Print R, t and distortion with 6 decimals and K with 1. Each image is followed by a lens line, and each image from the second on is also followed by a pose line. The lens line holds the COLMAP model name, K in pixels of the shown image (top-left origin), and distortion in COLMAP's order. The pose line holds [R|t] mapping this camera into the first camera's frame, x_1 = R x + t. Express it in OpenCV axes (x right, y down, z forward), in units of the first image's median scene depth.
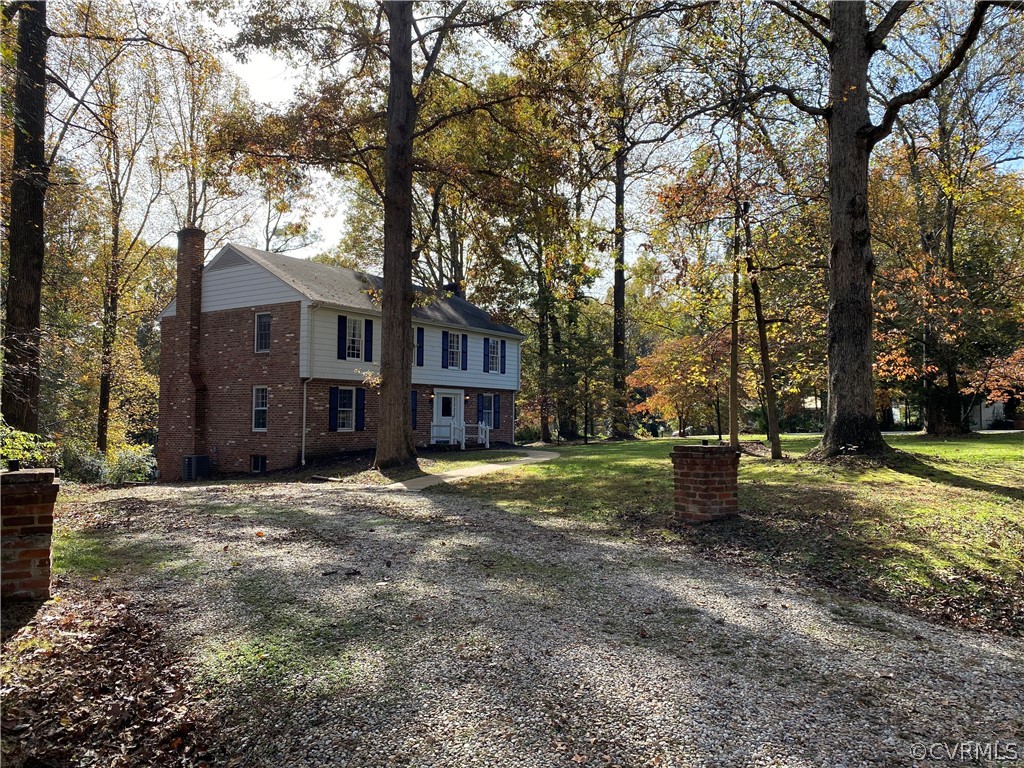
lens RADIAL K [[772.0, 0, 511.1], [0, 772.0, 384.0], [0, 0, 1]] dist [-0.015342, 0.019516]
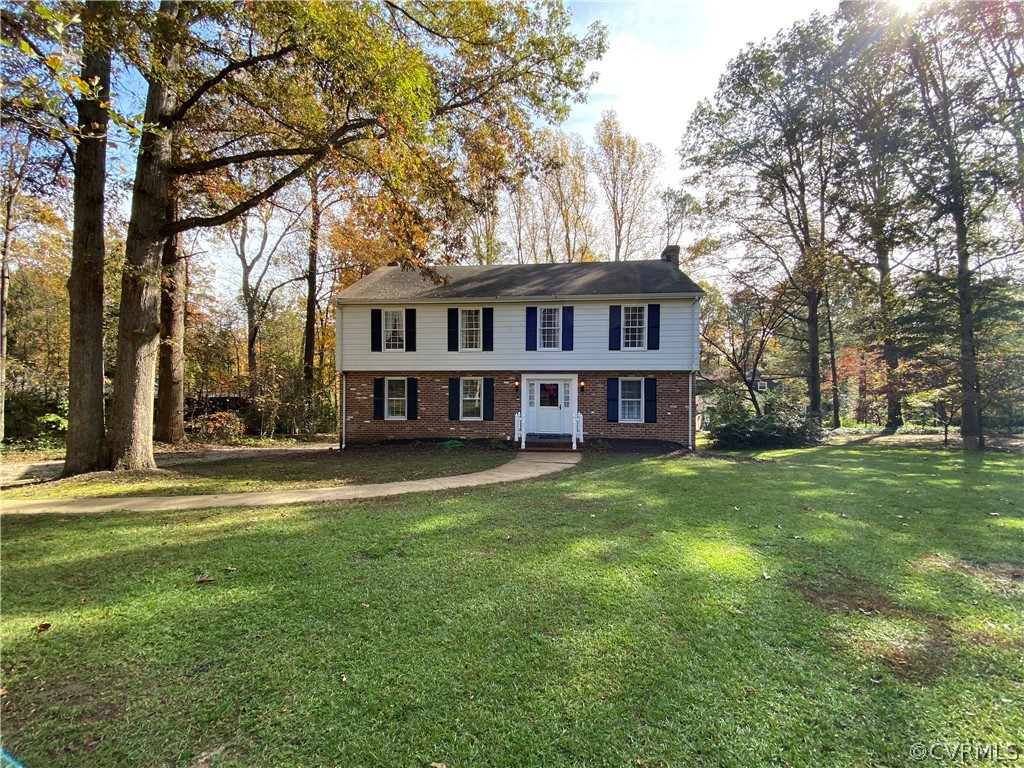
lens RADIAL K [[406.3, 0, 502.5], [0, 406.3, 390.4], [0, 0, 1]] dist [0.001181, -0.001976]
pose [[0.472861, -0.002415, -0.881134, 0.290620], [0.037302, 0.999155, 0.017280, 0.014757], [0.880347, -0.041039, 0.472551, 0.746171]]
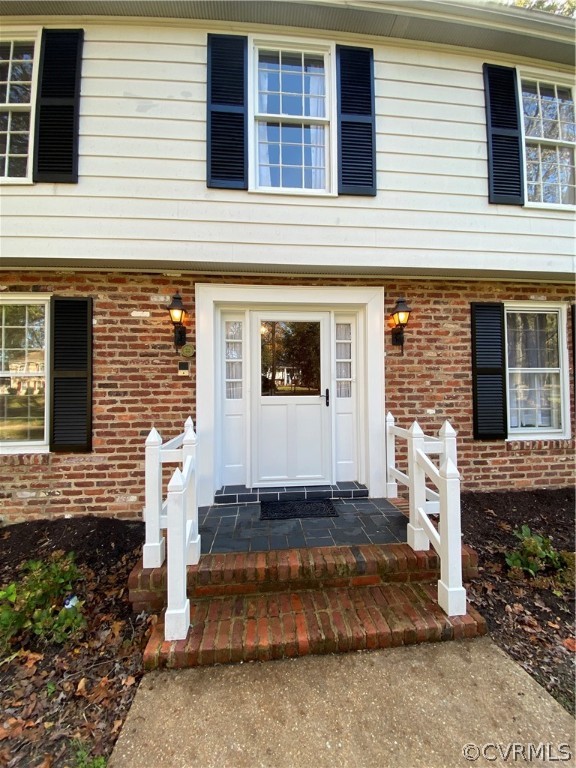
lens RADIAL K [[304.7, 0, 294.2], [0, 304.7, 381.8], [0, 0, 1]] dist [0.001181, -0.001976]
pose [[0.663763, -0.042285, -0.746747, -0.008019], [0.050926, 0.998639, -0.011281, 0.038645], [0.746207, -0.030541, 0.665013, 0.938700]]
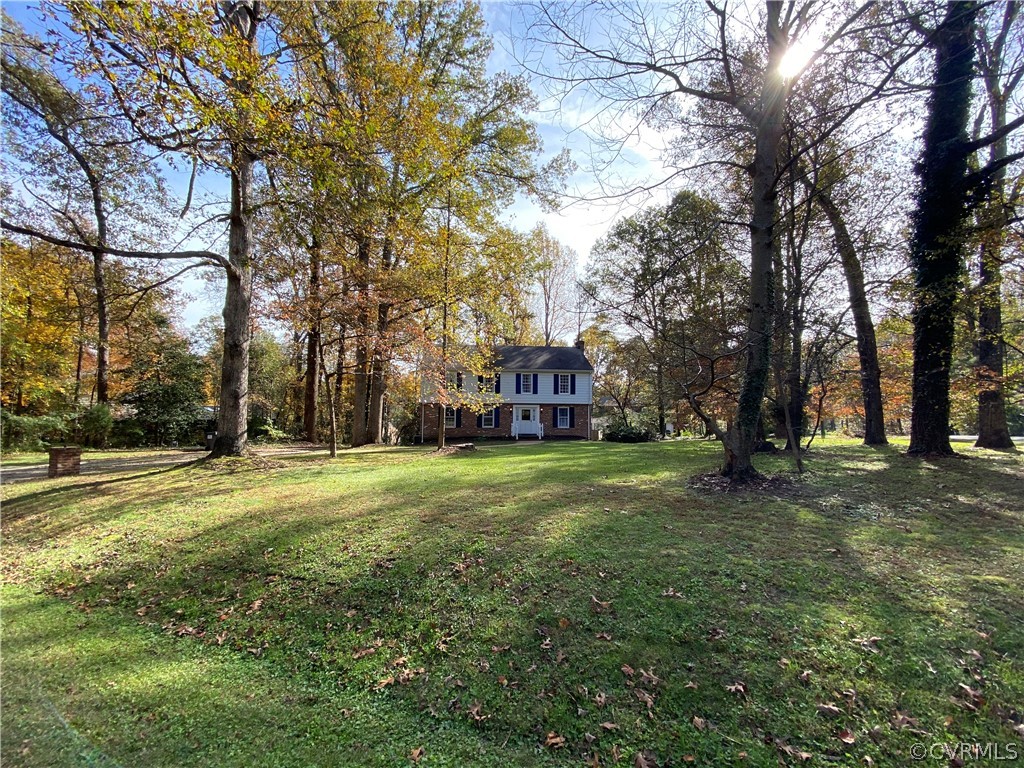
lens RADIAL K [[406.3, 0, 514.1], [0, 406.3, 386.0], [0, 0, 1]] dist [0.001181, -0.001976]
pose [[0.652750, -0.054304, -0.755625, 0.616408], [0.031340, 0.998509, -0.044686, 0.003502], [0.756925, 0.005488, 0.653478, 0.366721]]
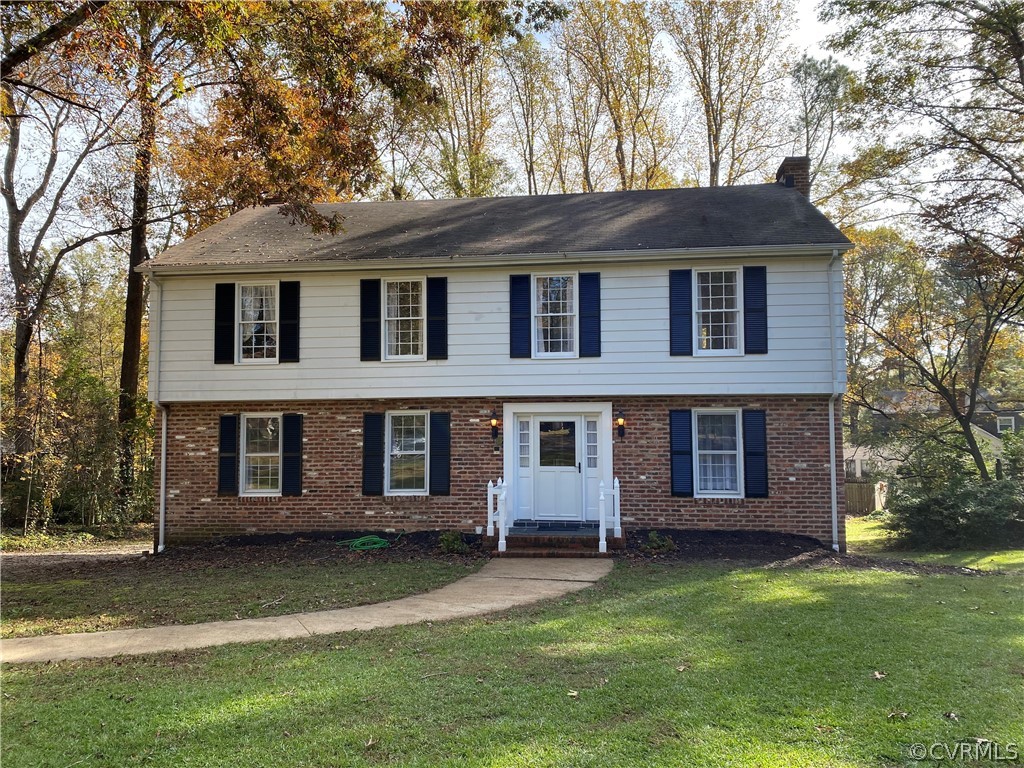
lens RADIAL K [[772.0, 0, 505.1], [0, 772.0, 382.2], [0, 0, 1]] dist [-0.015342, 0.019516]
pose [[0.456430, -0.071379, -0.886892, 0.294794], [0.047351, 0.997313, -0.055898, 0.017407], [0.888499, -0.016482, 0.458583, 0.778376]]
